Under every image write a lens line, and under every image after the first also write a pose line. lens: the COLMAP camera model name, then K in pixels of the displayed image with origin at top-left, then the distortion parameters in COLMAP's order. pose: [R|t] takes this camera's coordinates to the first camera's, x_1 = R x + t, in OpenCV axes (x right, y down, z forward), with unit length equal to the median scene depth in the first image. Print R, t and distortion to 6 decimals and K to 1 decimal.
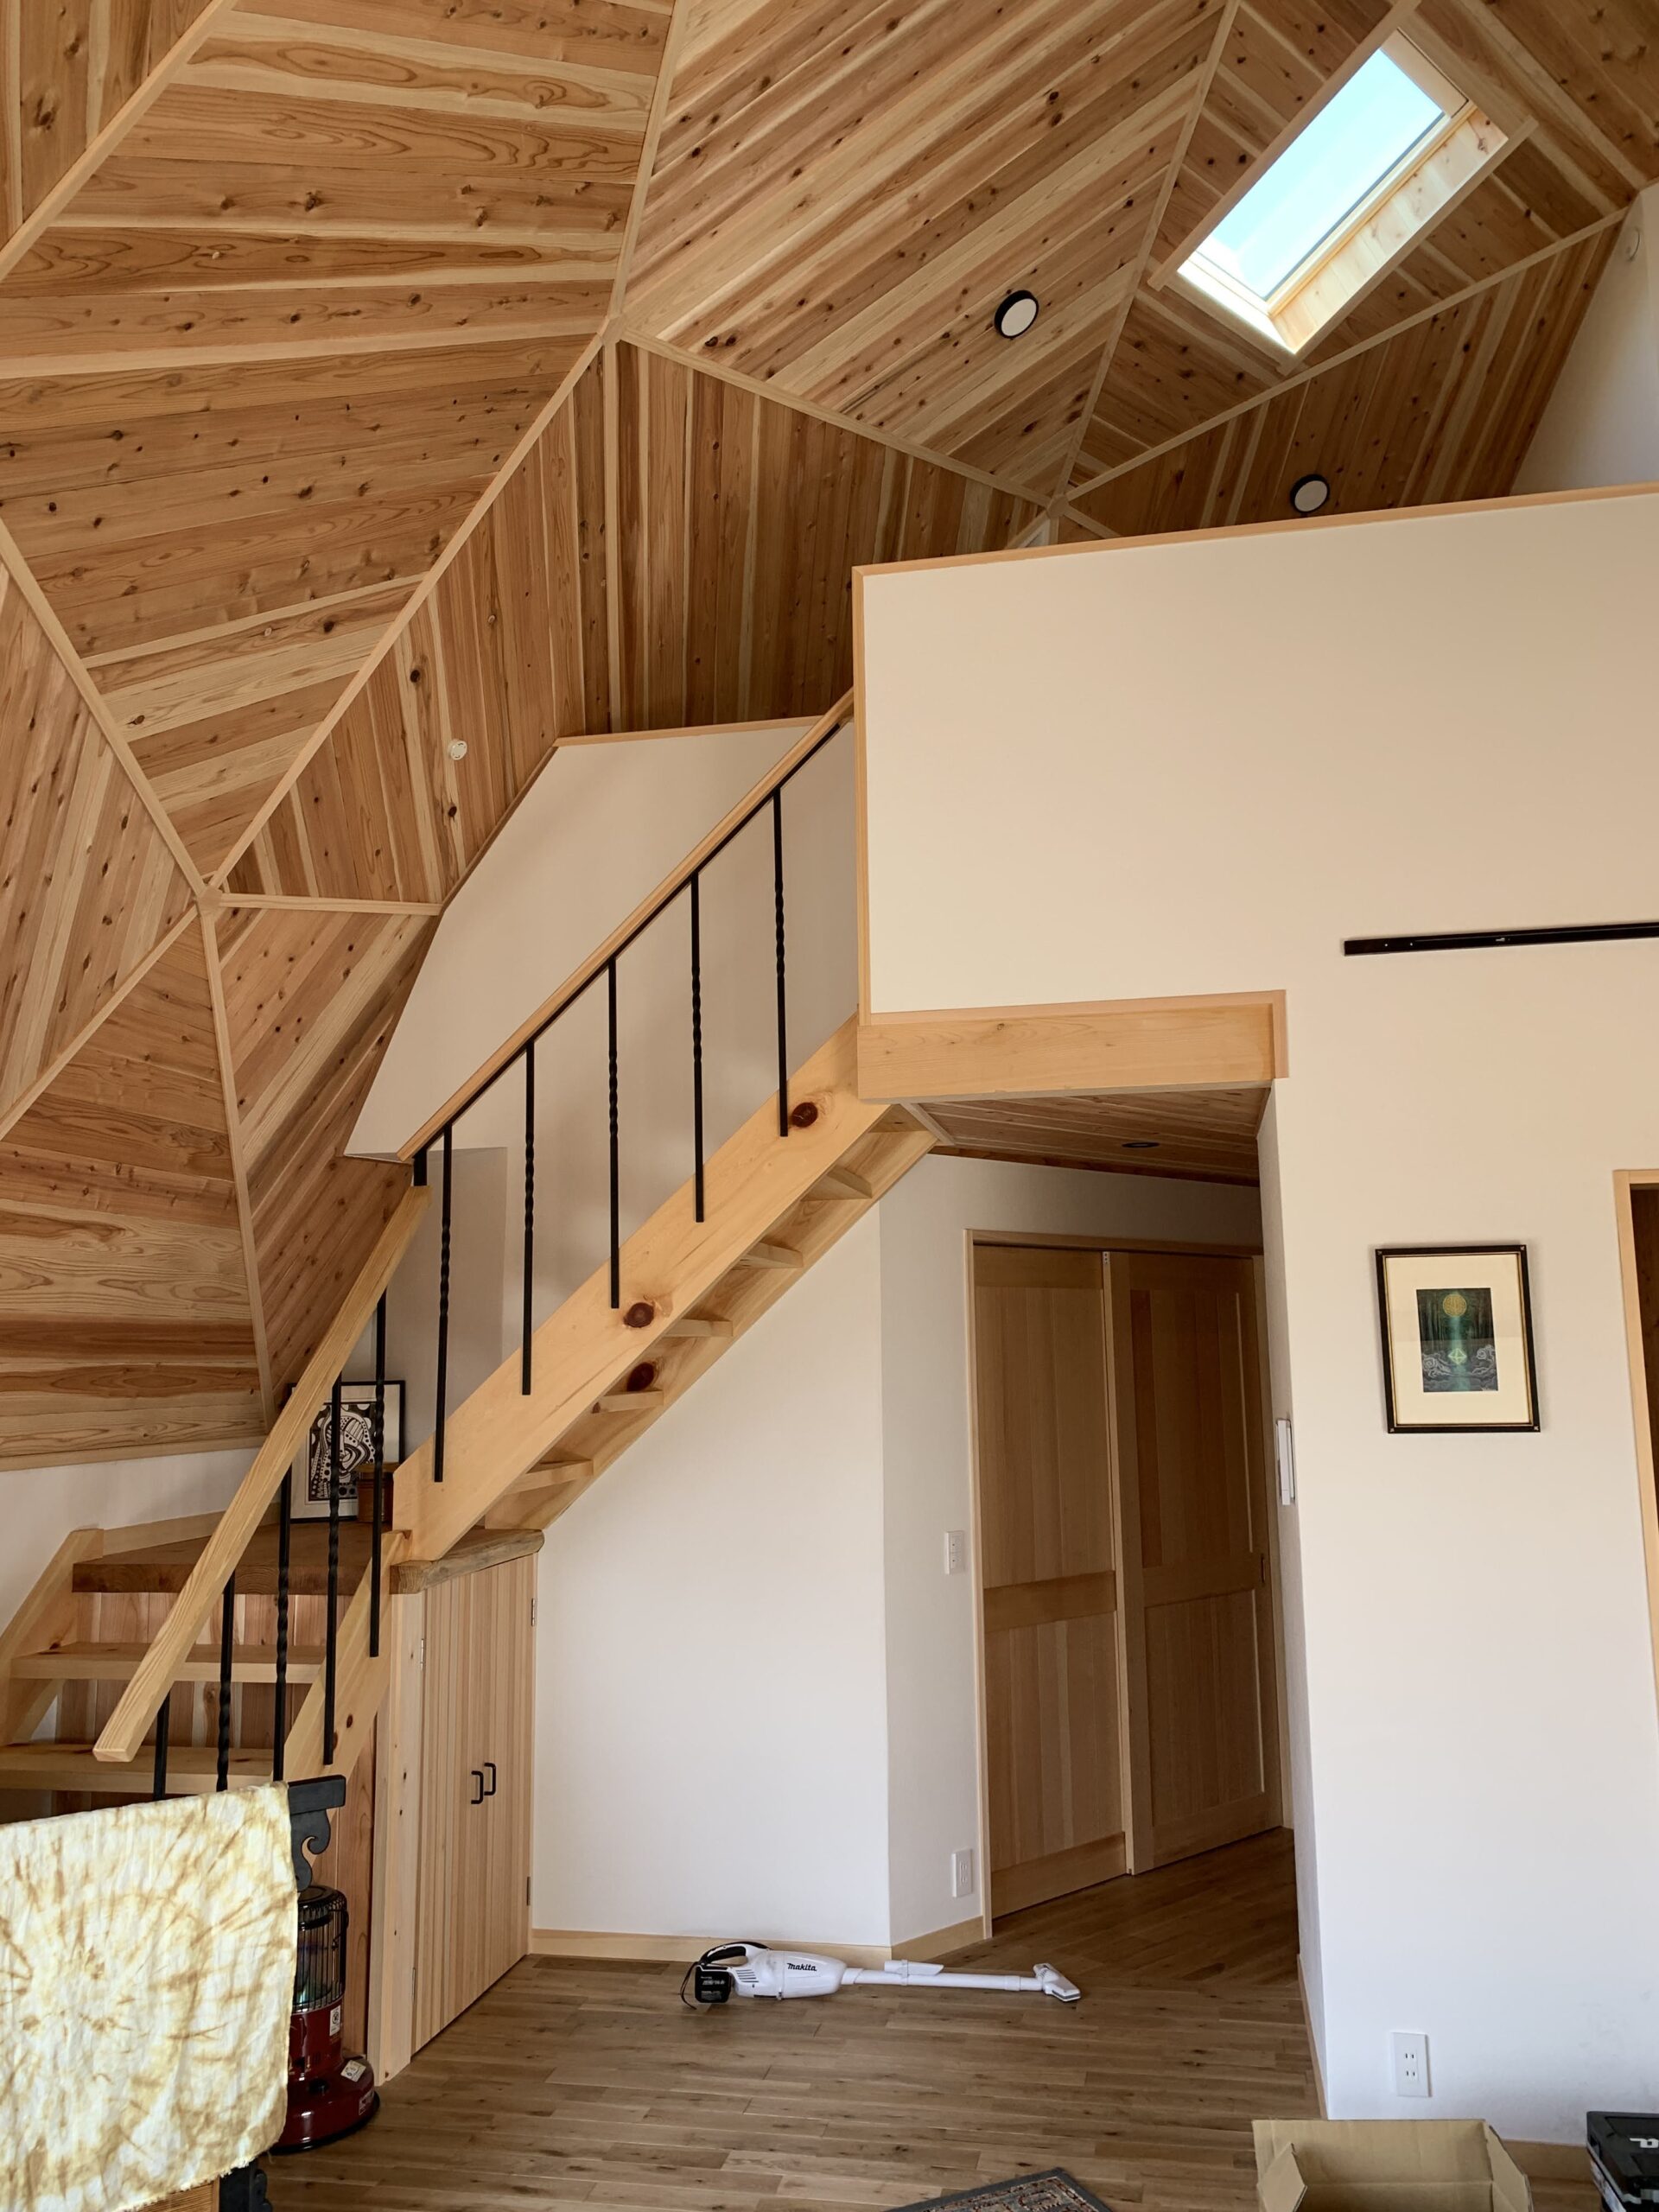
lens RADIAL K [[1693.5, 0, 872.5], [0, 1693.5, 1115.1], [0, 0, 1]] dist [-0.009328, 0.027181]
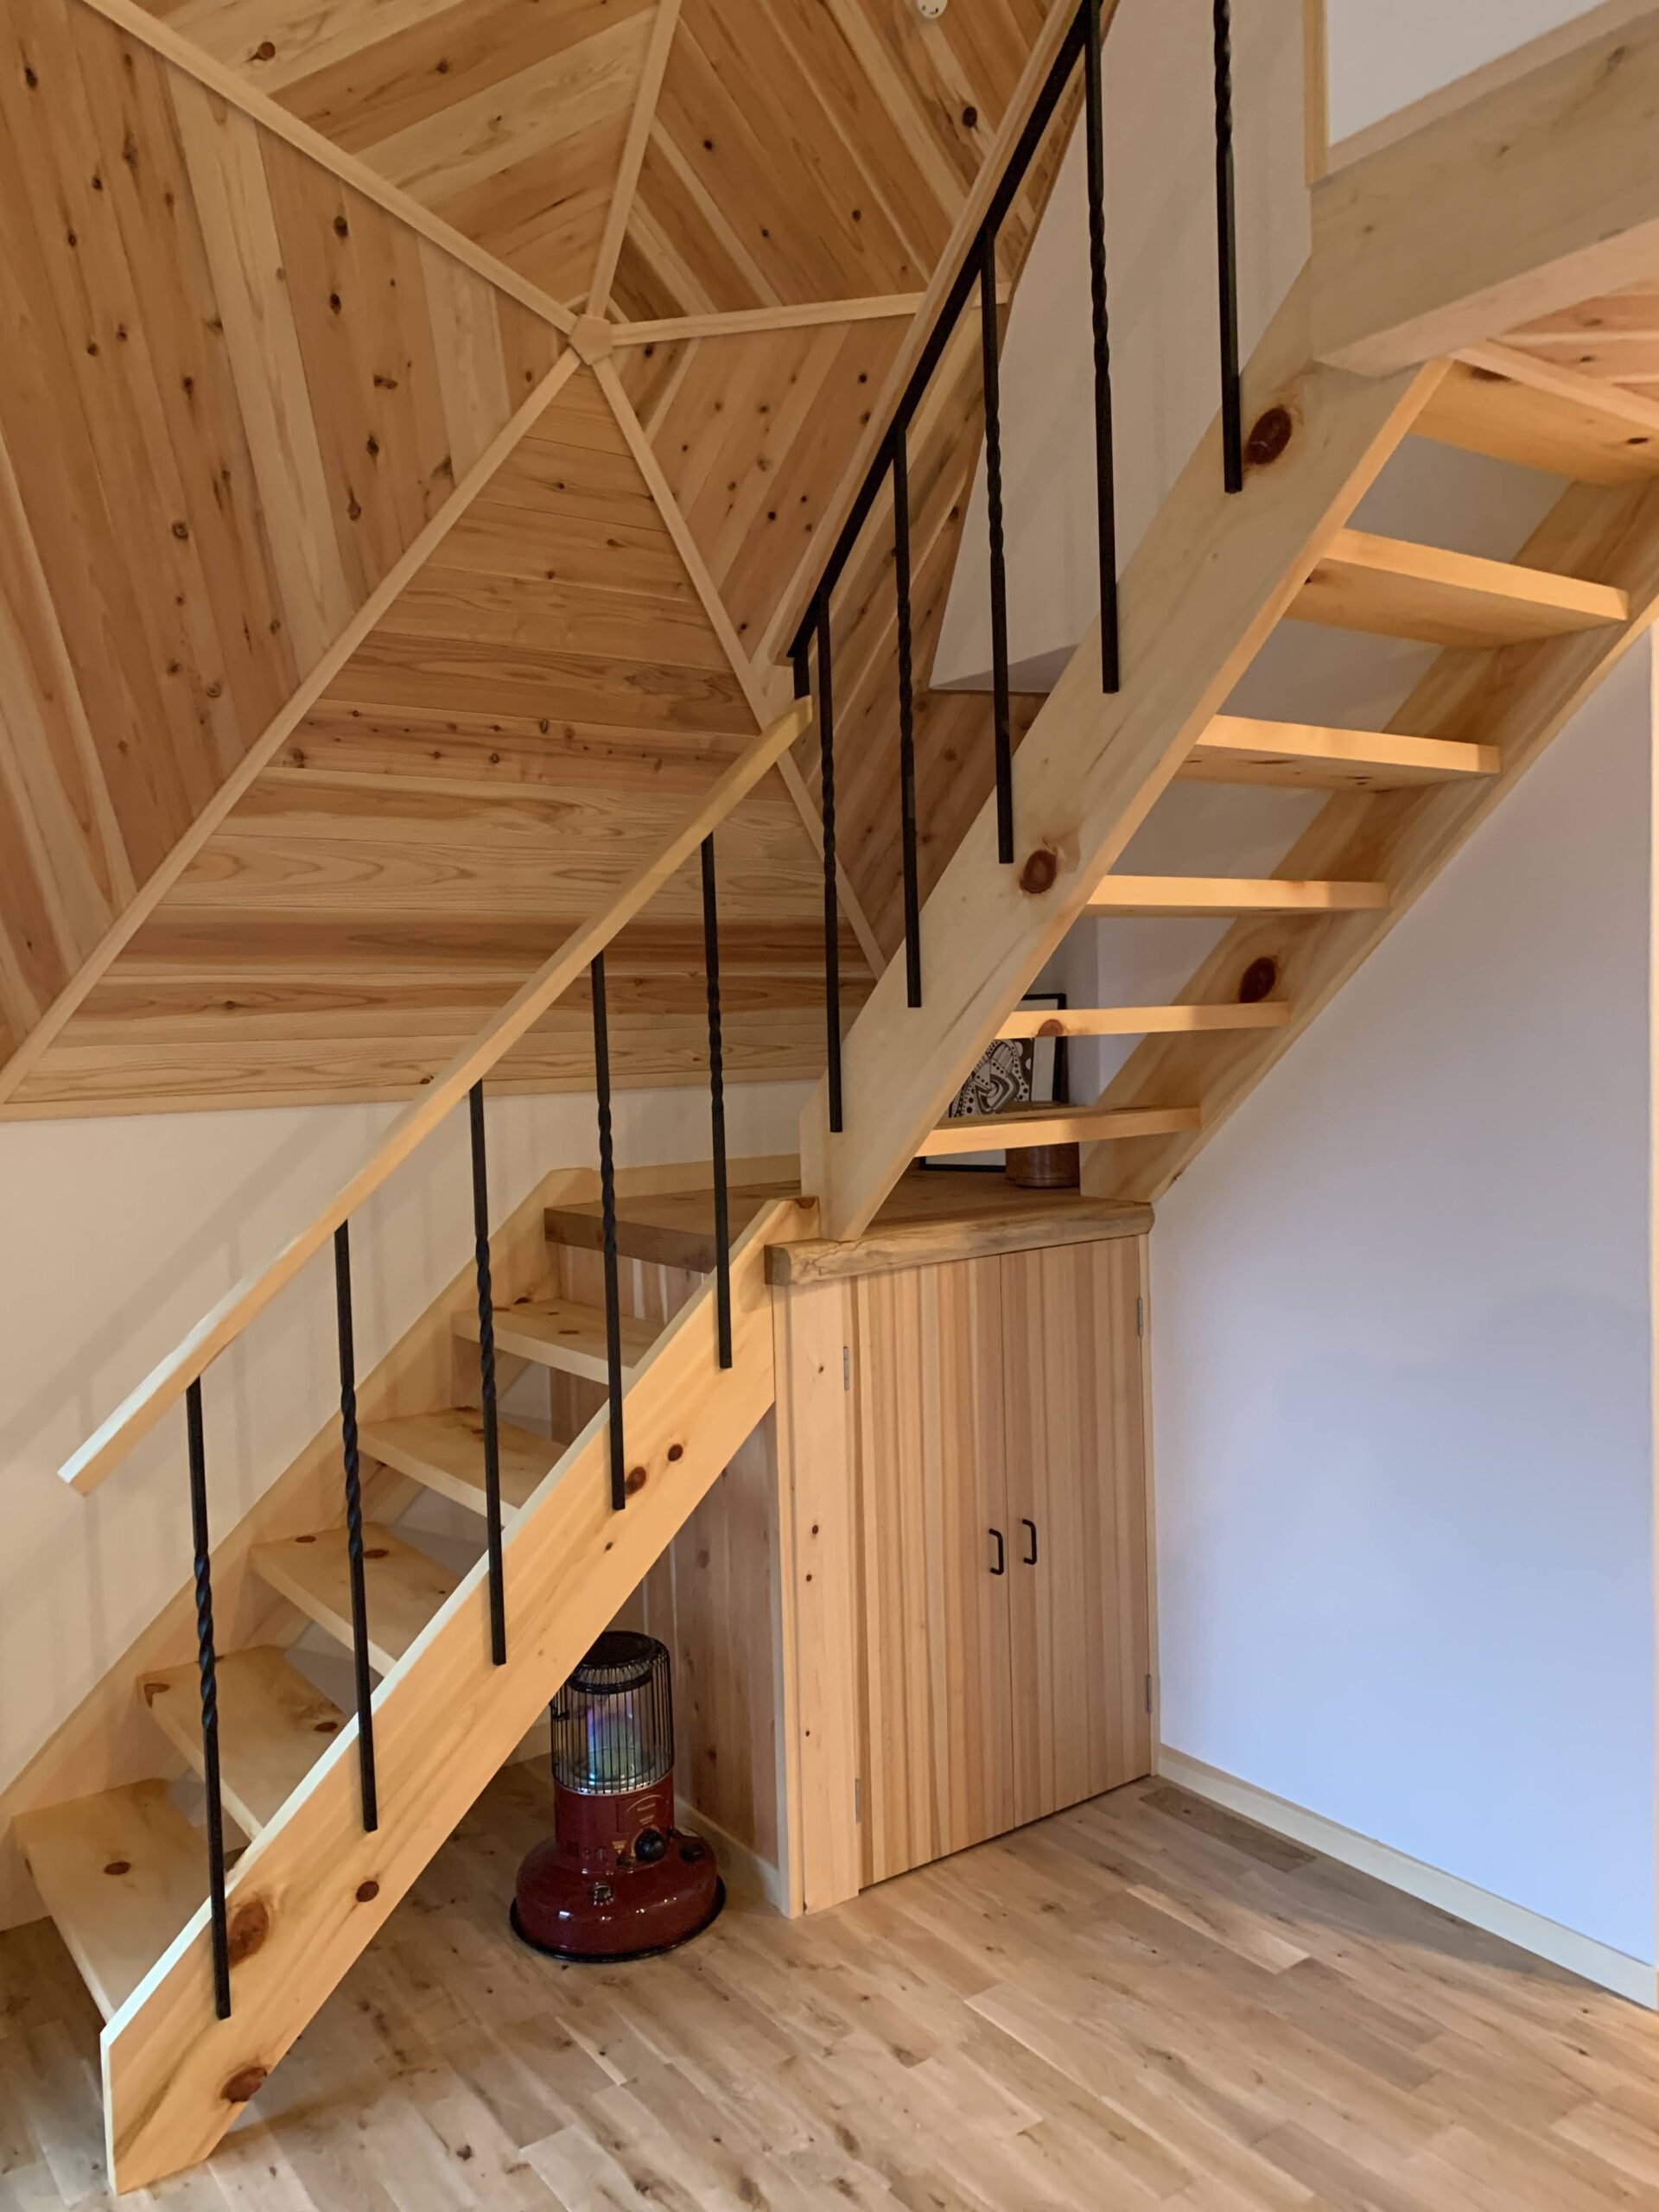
lens RADIAL K [[1694.8, 0, 852.6], [0, 1694.8, 1106.6], [0, 0, 1]] dist [0.077787, -0.124629]
pose [[0.730333, 0.030528, -0.682408, 0.204258], [0.115496, 0.979099, 0.167407, 0.087313], [0.673256, -0.201078, 0.711543, 0.488837]]
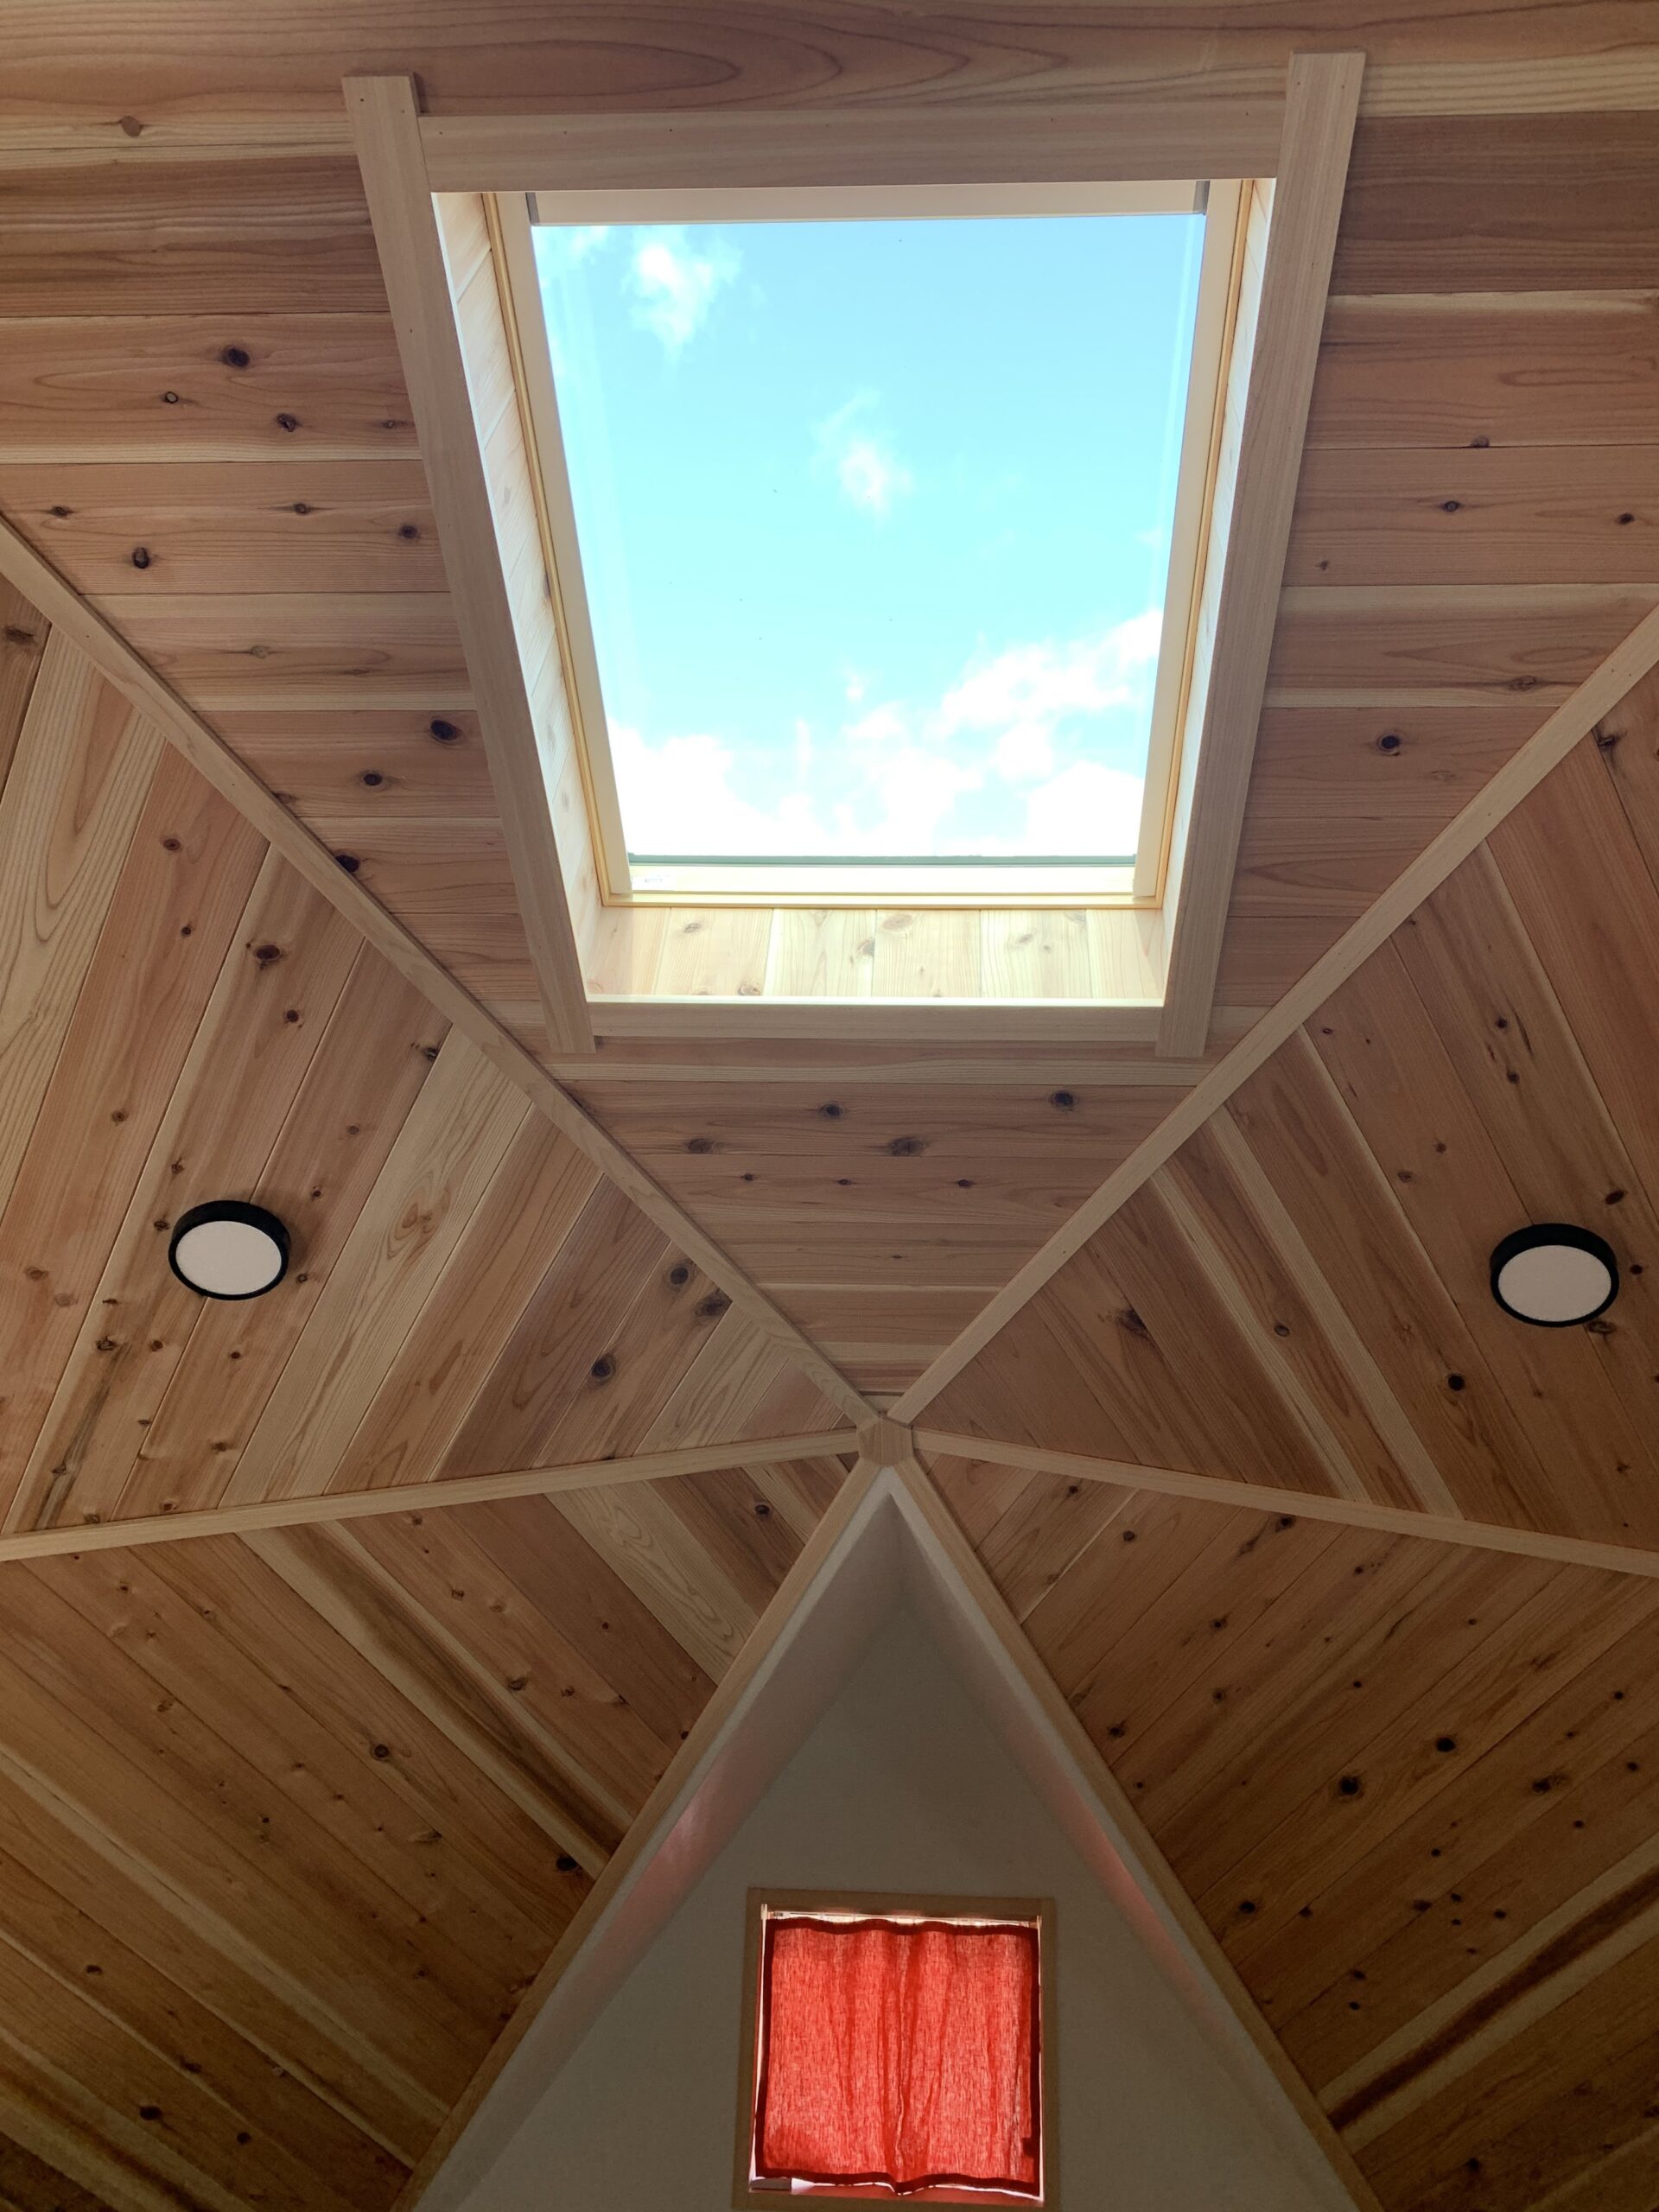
lens RADIAL K [[1712.9, 0, 836.5], [0, 1712.9, 1099.7], [0, 0, 1]] dist [0.050856, -0.045331]
pose [[0.689519, -0.229099, -0.687079, 0.575569], [0.058013, 0.963075, -0.262909, -0.461430], [0.721941, 0.141421, 0.677349, 0.967998]]
